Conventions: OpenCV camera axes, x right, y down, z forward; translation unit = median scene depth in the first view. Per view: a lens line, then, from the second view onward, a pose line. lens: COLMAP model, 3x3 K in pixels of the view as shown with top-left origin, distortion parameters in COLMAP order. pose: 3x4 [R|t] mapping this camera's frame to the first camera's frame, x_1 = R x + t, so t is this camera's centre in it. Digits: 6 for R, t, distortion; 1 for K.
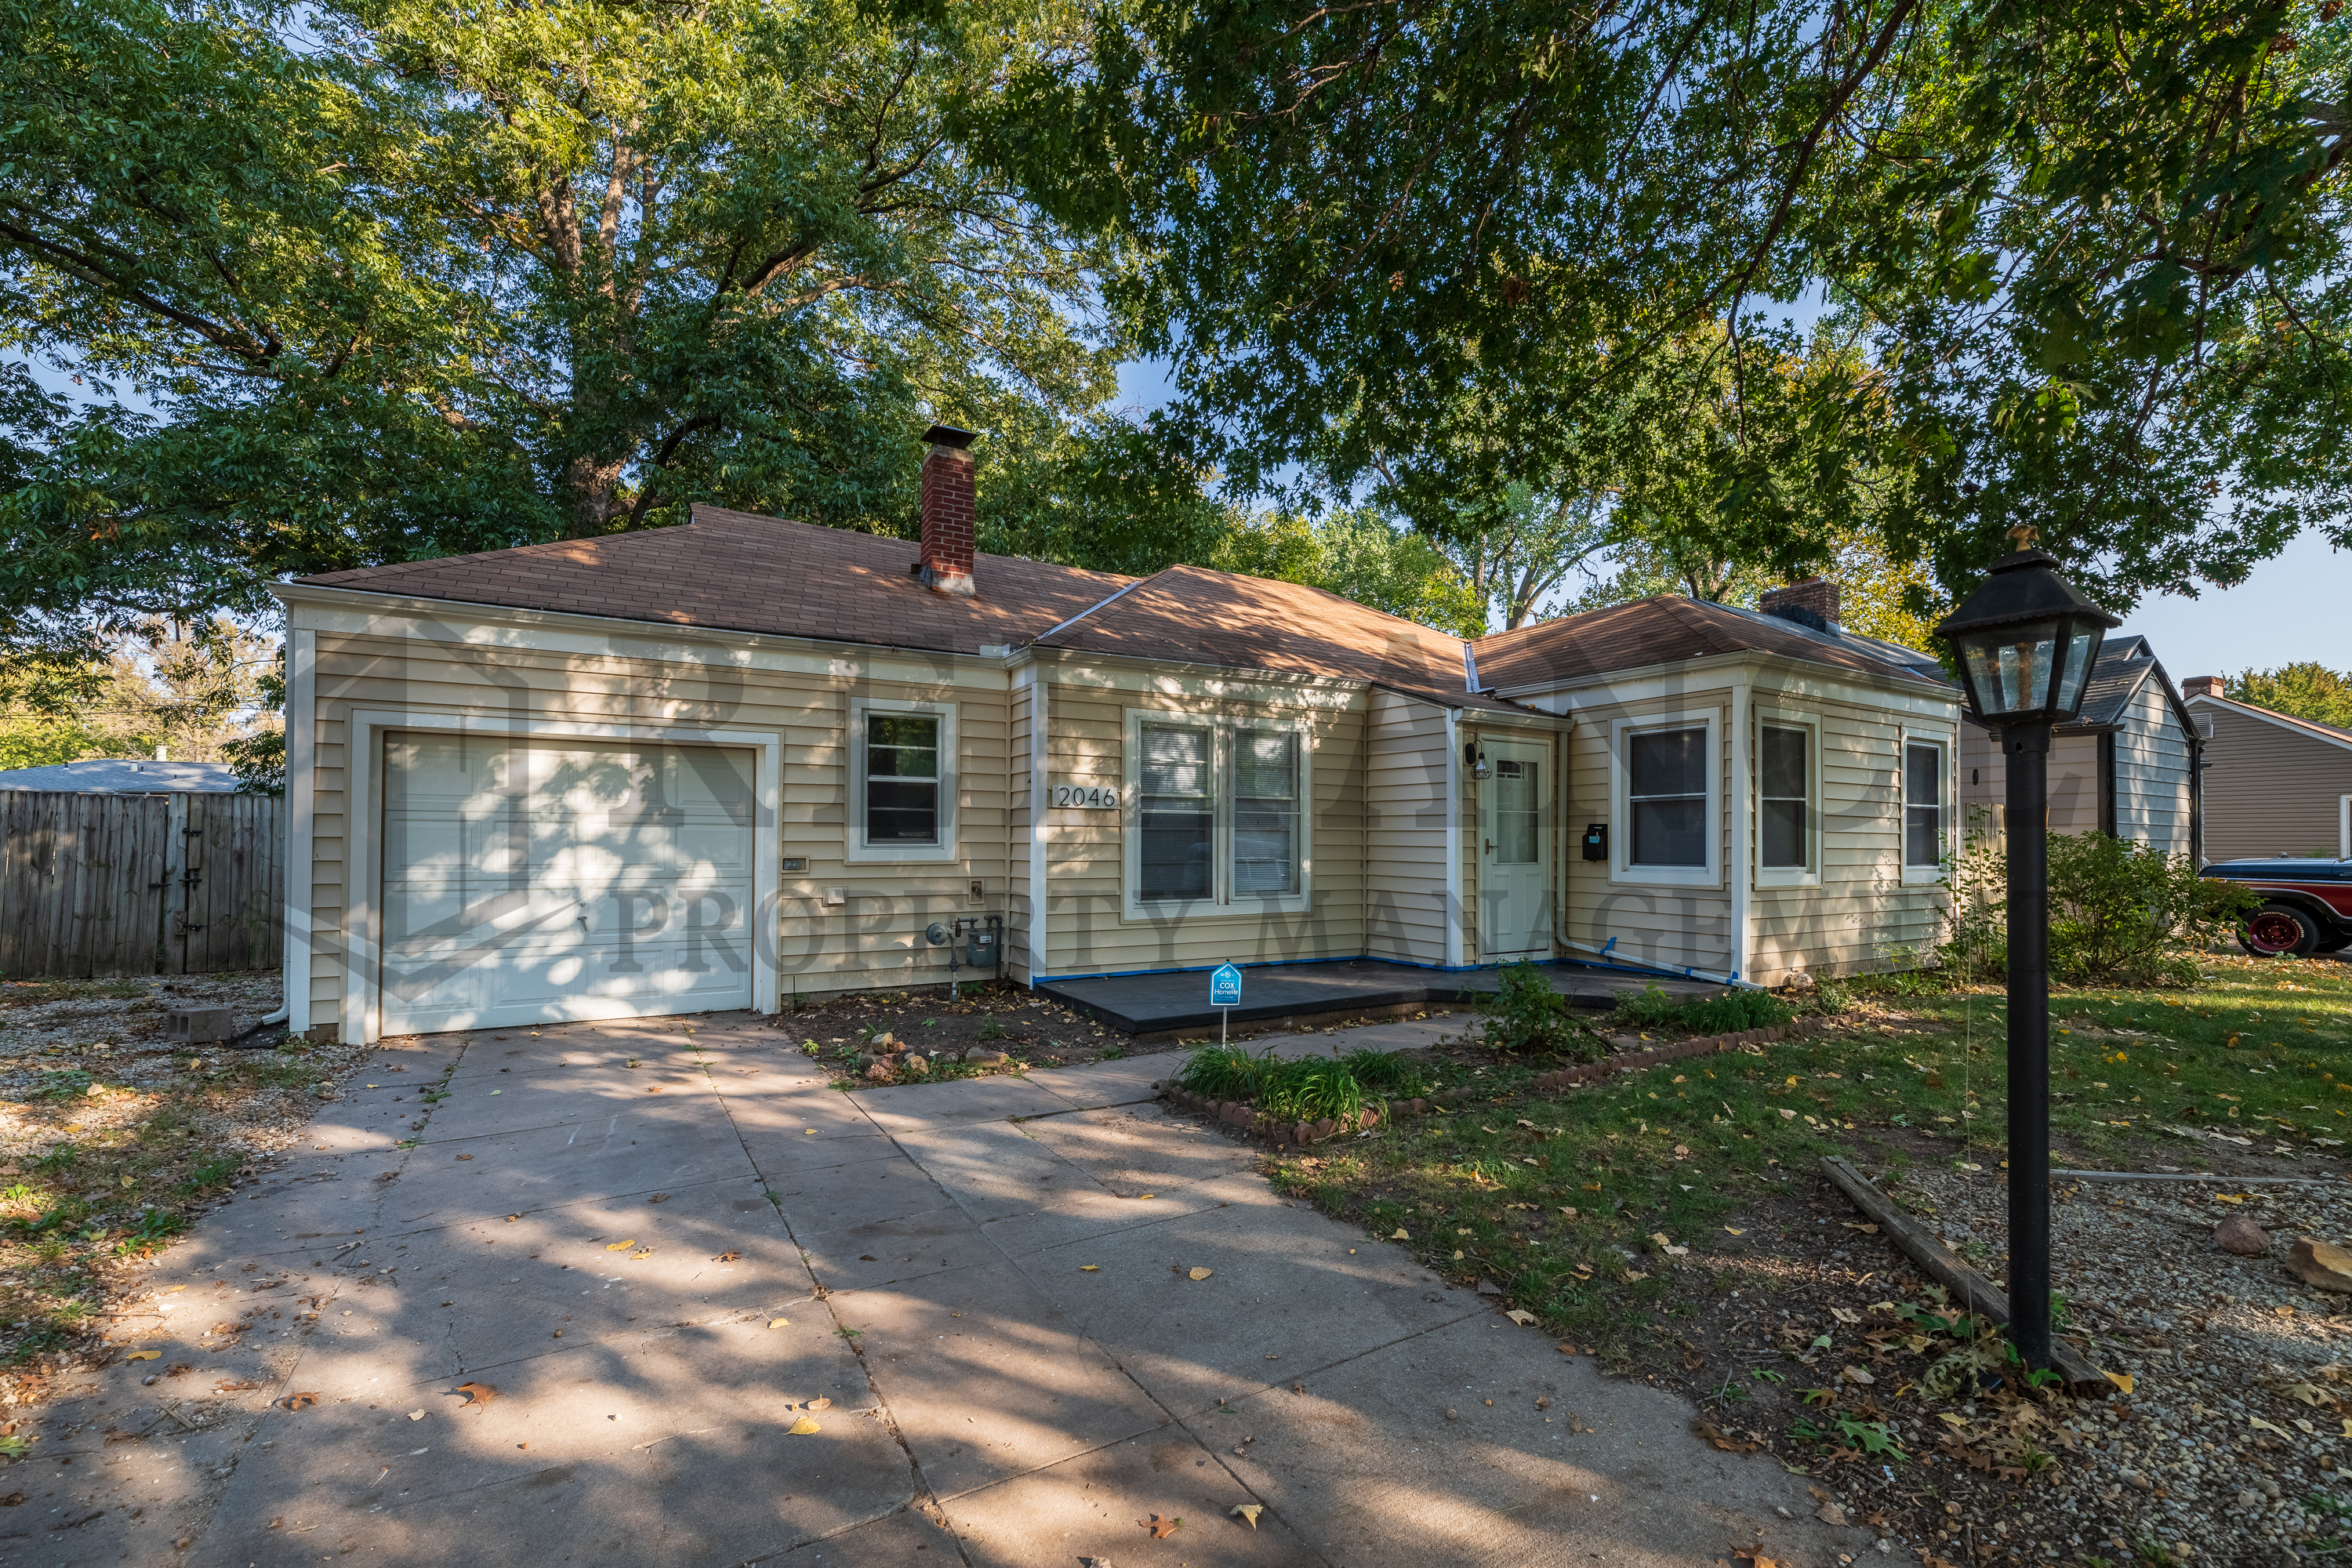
lens RADIAL K [[973.1, 0, 1195.4], [0, 973.1, 842.0], [0, 0, 1]] dist [-0.000266, 0.000020]
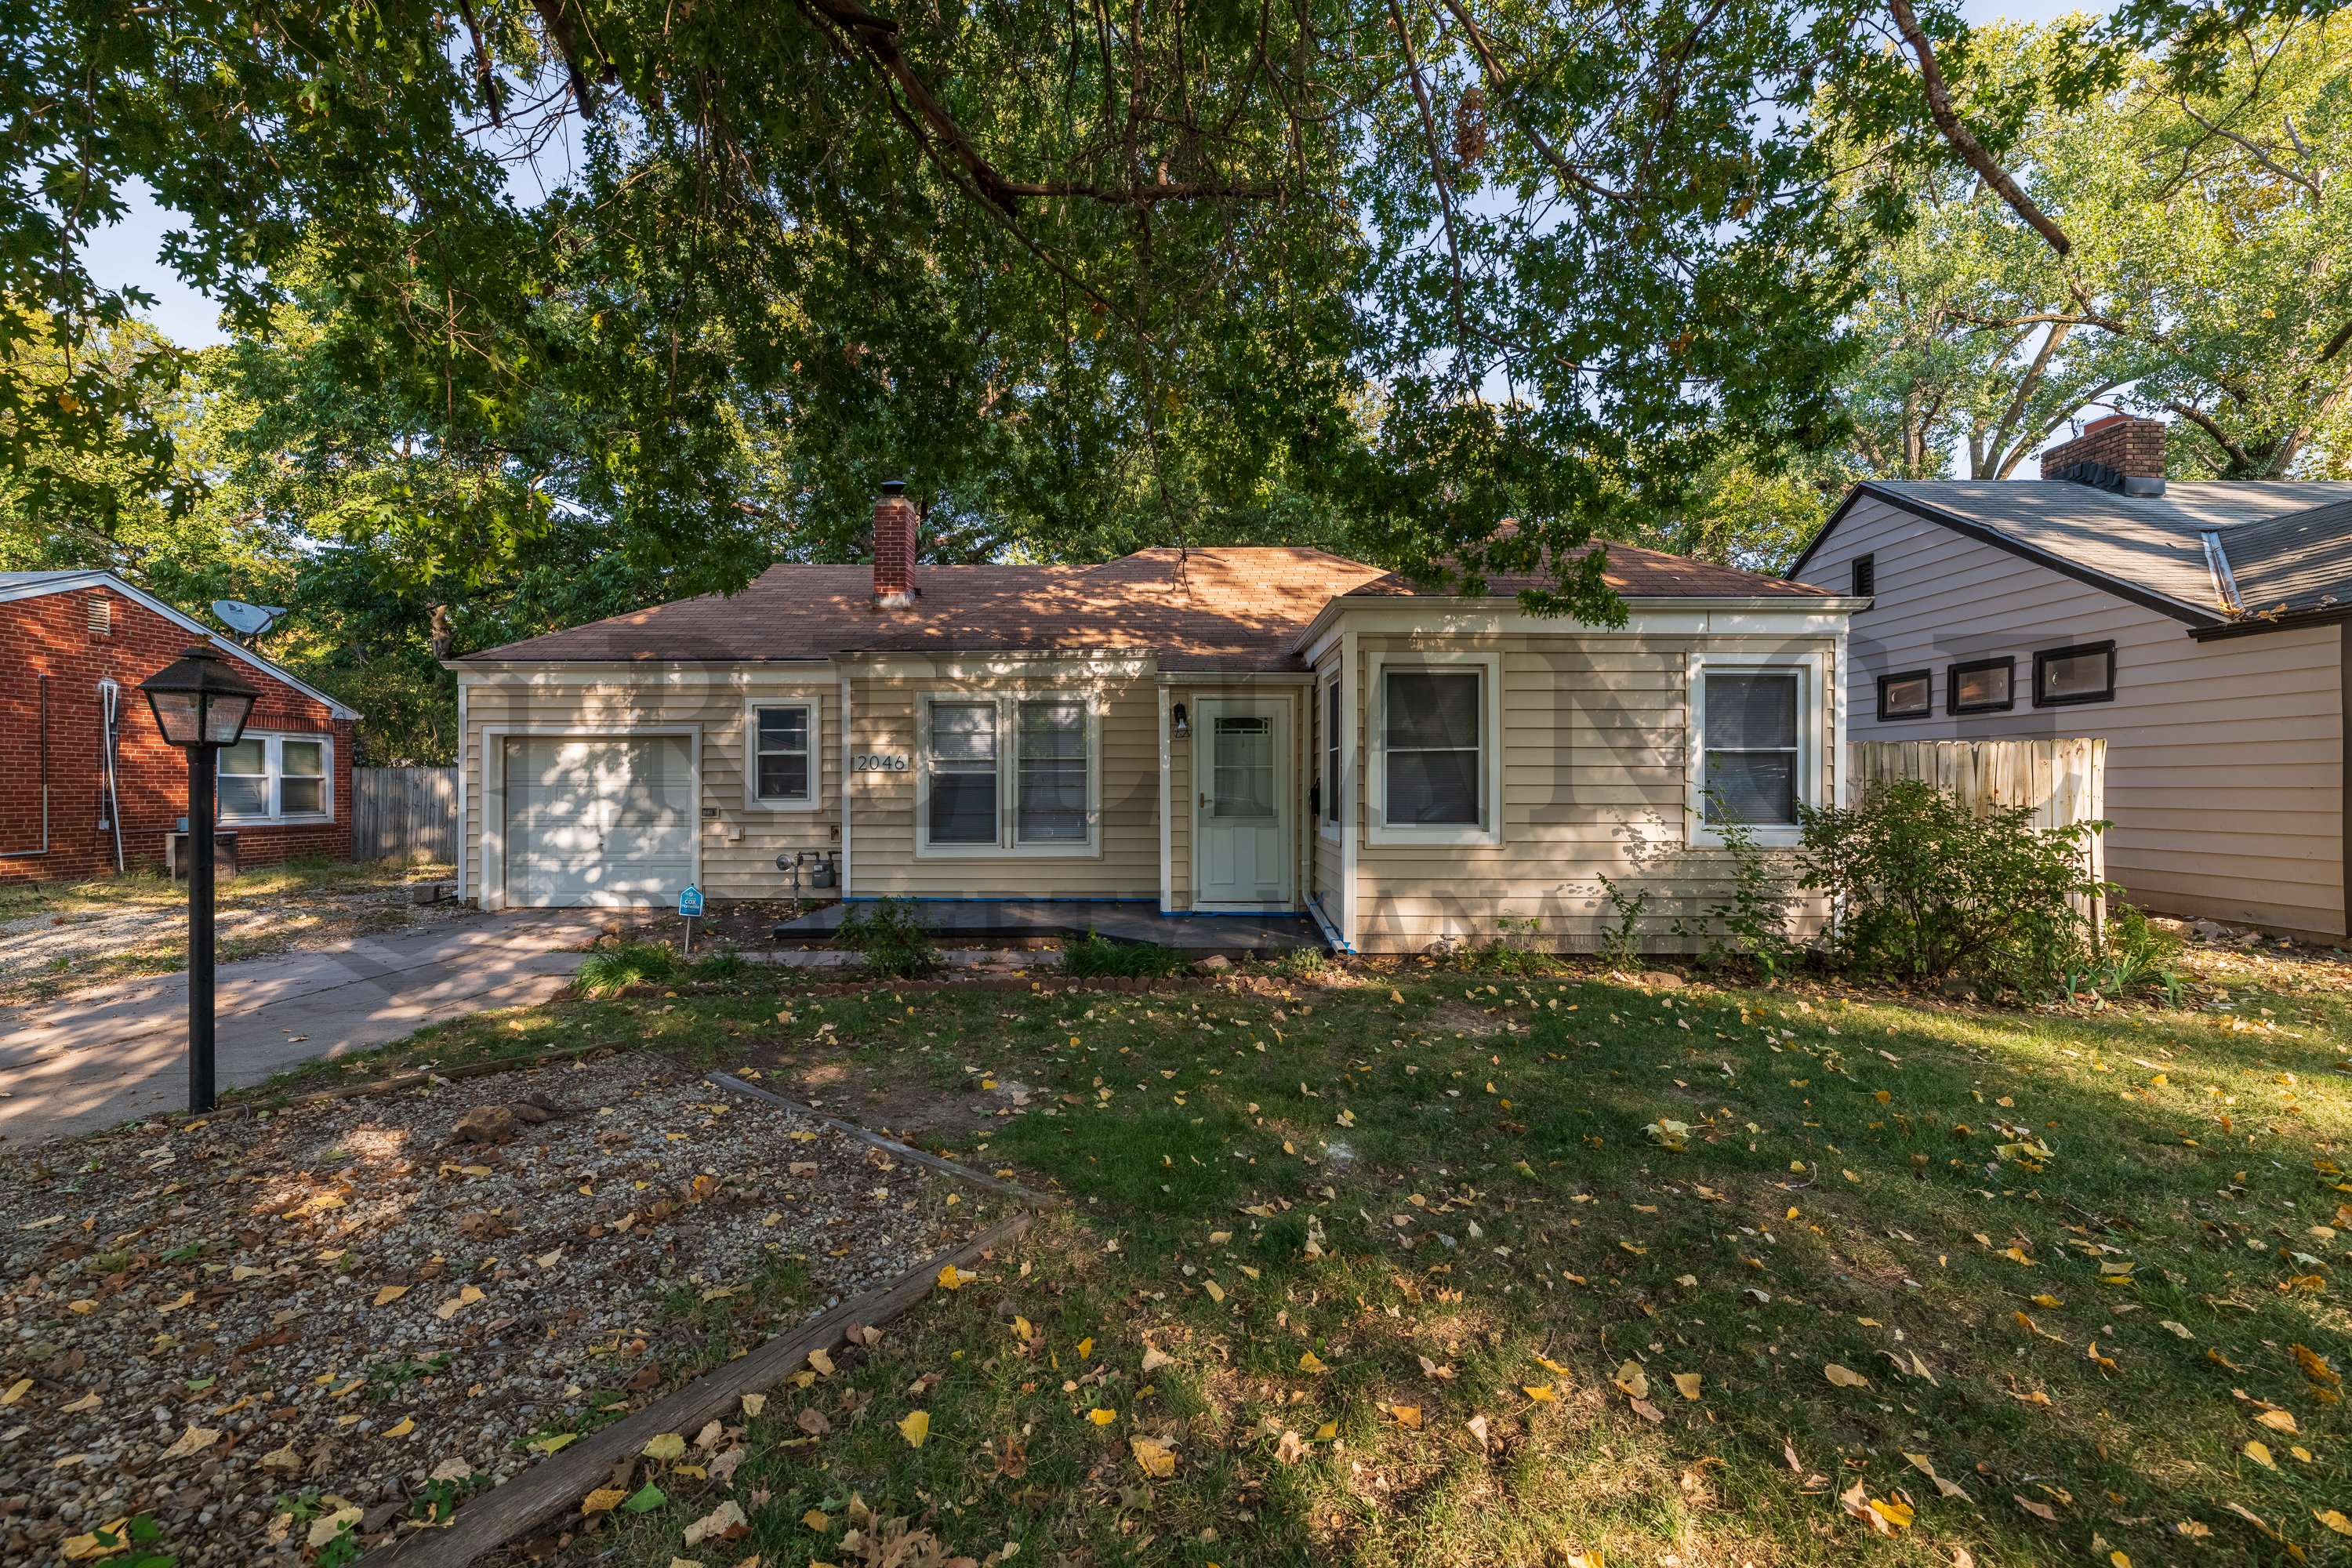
lens RADIAL K [[973.1, 0, 1181.7], [0, 973.1, 784.6], [0, 0, 1]] dist [-0.000266, 0.000020]
pose [[0.852352, -0.007372, -0.522916, 0.964316], [0.004909, 0.999969, -0.006097, -0.006357], [0.522945, 0.002630, 0.852363, 0.096886]]
